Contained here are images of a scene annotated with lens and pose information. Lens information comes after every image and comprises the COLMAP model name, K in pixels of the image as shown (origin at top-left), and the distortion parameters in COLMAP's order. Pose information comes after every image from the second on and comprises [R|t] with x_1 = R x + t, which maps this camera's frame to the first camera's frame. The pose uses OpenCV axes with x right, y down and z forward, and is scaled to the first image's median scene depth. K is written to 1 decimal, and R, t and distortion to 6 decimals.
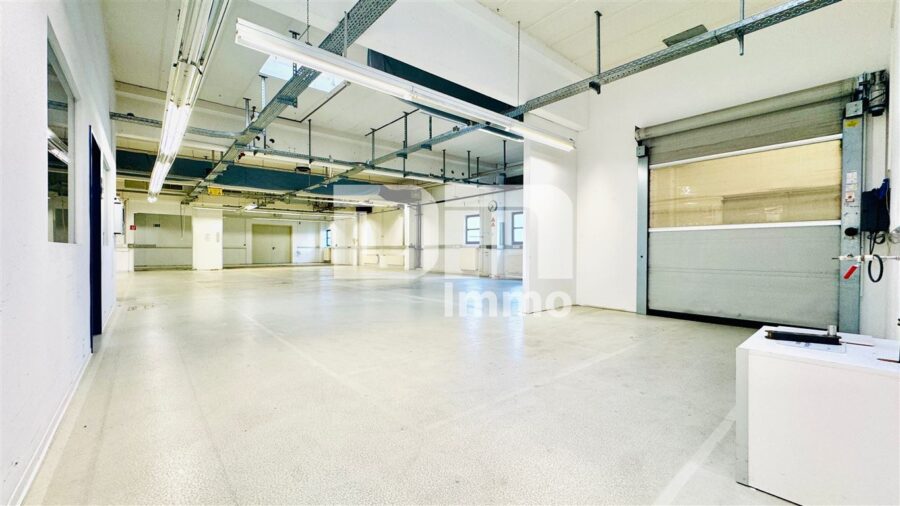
lens RADIAL K [[361.4, 0, 450.0], [0, 361.4, 253.0], [0, 0, 1]] dist [-0.001330, -0.000259]
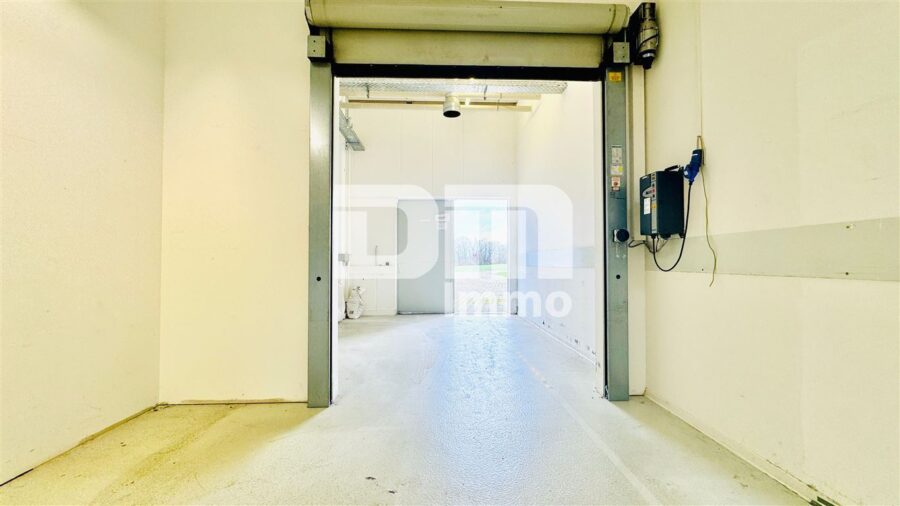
lens RADIAL K [[361.4, 0, 450.0], [0, 361.4, 253.0], [0, 0, 1]] dist [-0.001330, -0.000259]
pose [[0.639577, 0.014532, 0.768590, 0.410426], [0.008674, 0.999621, -0.026118, -0.013256], [-0.768678, 0.023371, 0.639209, 0.831004]]
